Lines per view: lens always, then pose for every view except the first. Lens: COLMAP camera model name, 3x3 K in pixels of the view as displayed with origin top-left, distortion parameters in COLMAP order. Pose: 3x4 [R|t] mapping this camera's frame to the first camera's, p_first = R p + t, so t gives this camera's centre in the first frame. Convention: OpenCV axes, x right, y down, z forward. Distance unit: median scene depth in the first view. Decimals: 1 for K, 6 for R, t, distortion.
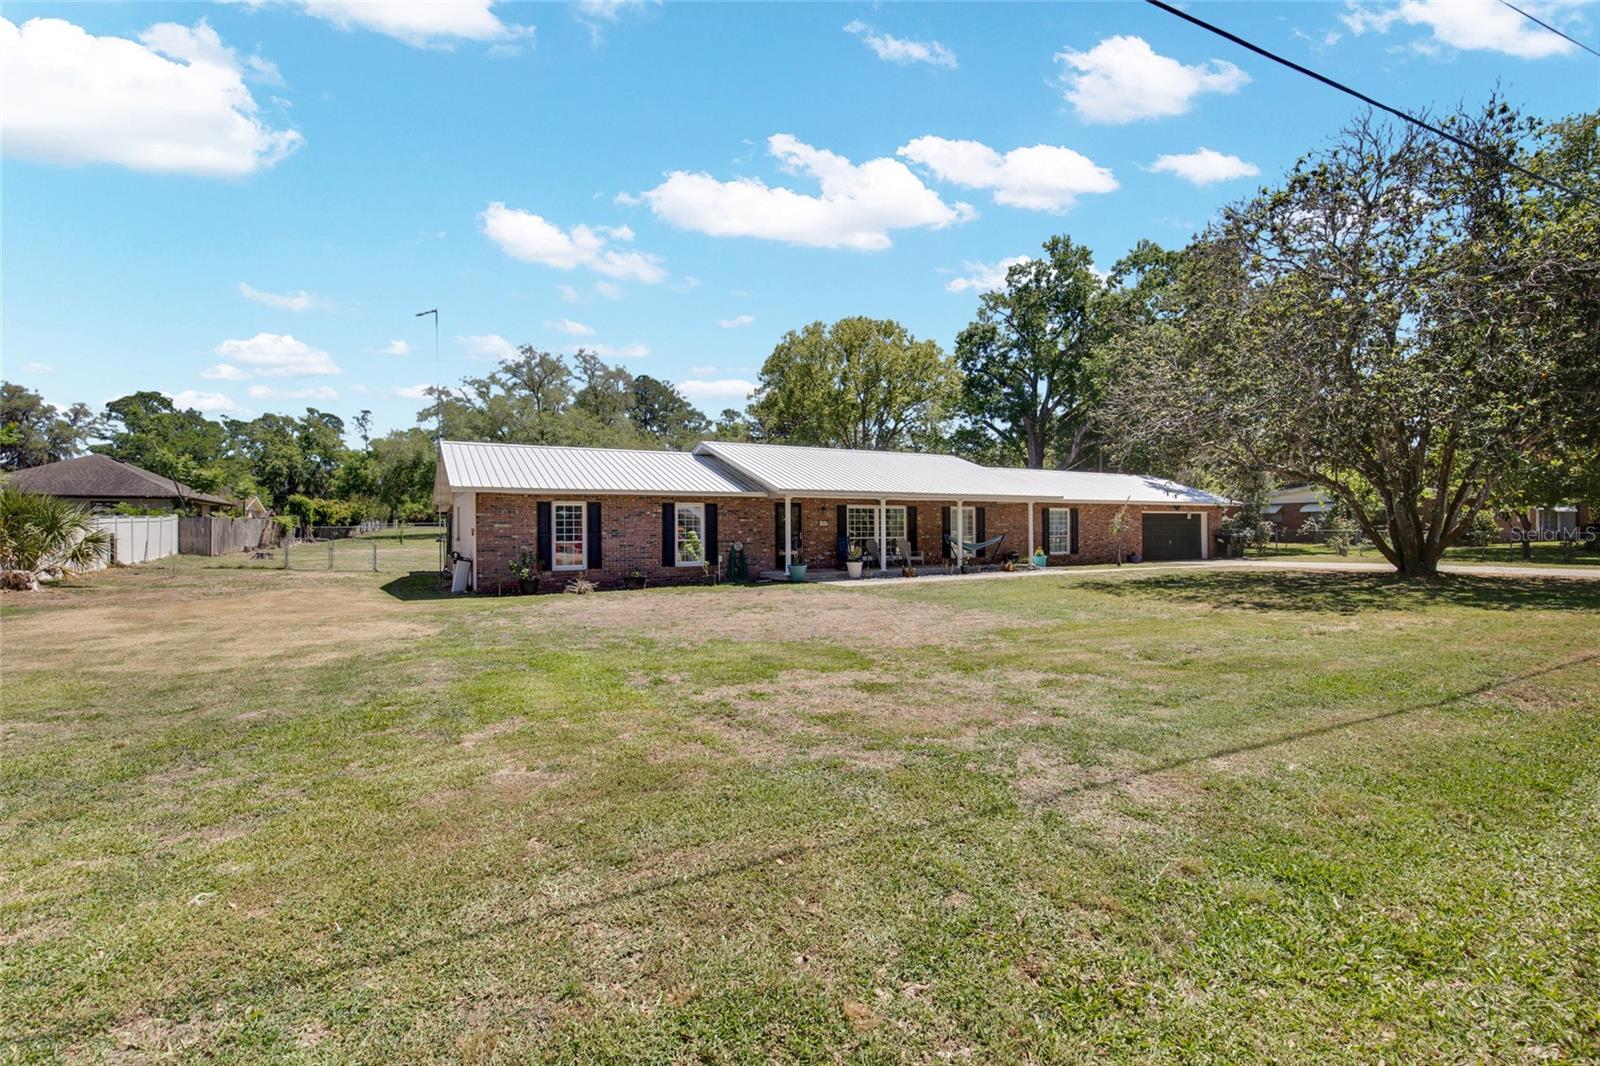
lens RADIAL K [[732.7, 0, 797.9], [0, 732.7, 533.5], [0, 0, 1]] dist [-0.038874, 0.008289]
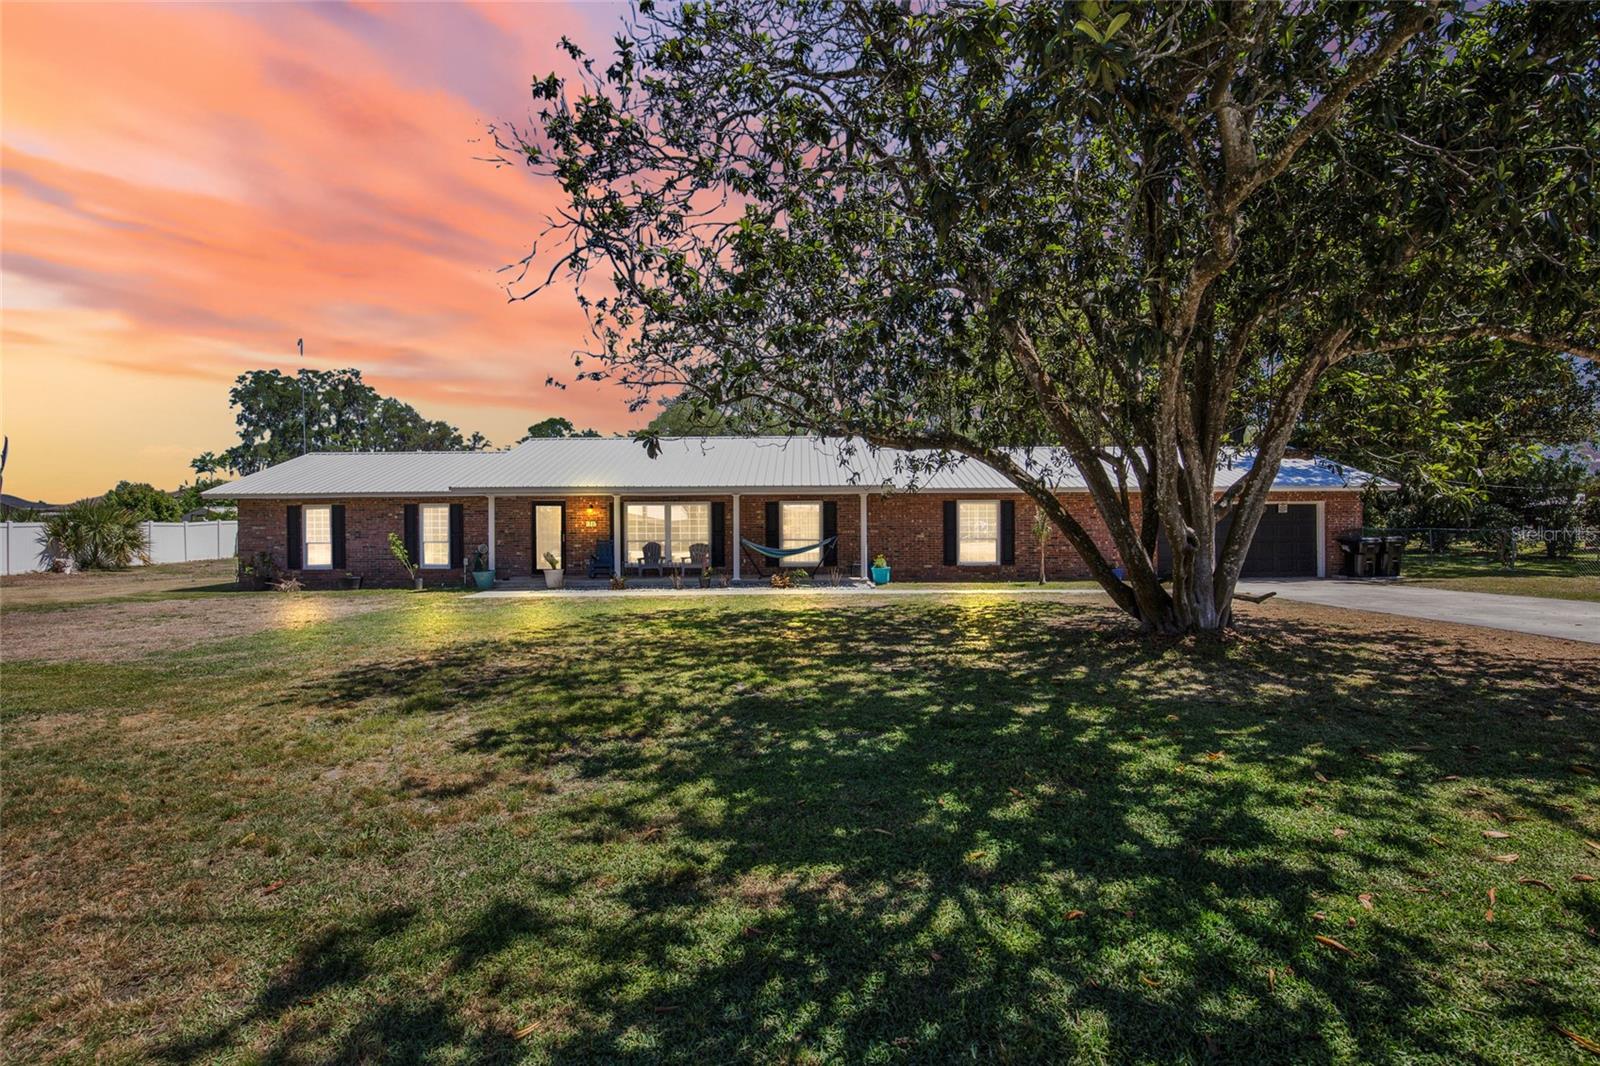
lens RADIAL K [[732.7, 0, 797.9], [0, 732.7, 533.5], [0, 0, 1]] dist [-0.038874, 0.008289]
pose [[0.868398, 0.005415, -0.495839, 0.604744], [-0.001078, 0.999959, 0.009032, -0.009182], [0.495868, -0.007309, 0.868367, 0.312512]]
